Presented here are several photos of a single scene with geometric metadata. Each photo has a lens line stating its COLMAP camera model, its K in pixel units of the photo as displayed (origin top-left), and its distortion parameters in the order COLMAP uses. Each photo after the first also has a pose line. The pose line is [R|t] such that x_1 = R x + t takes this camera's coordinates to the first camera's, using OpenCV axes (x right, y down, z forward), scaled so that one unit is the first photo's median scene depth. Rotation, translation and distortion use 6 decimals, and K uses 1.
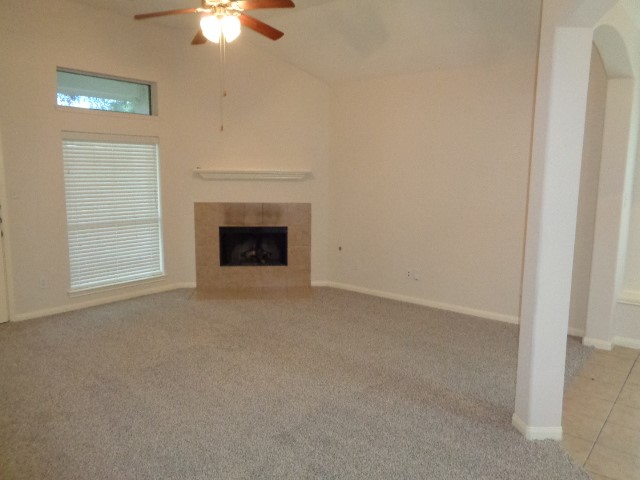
lens RADIAL K [[480.8, 0, 318.8], [0, 480.8, 234.5], [0, 0, 1]] dist [0.011212, 0.001996]
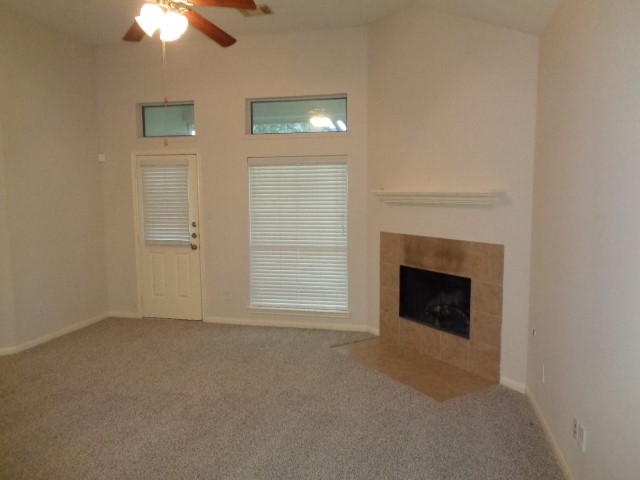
lens RADIAL K [[480.8, 0, 321.5], [0, 480.8, 240.0], [0, 0, 1]] dist [0.011212, 0.001996]
pose [[0.458964, 0.076714, -0.885137, 0.411700], [-0.105110, 0.993957, 0.031644, -0.067680], [0.882216, 0.078513, 0.464253, 0.534185]]
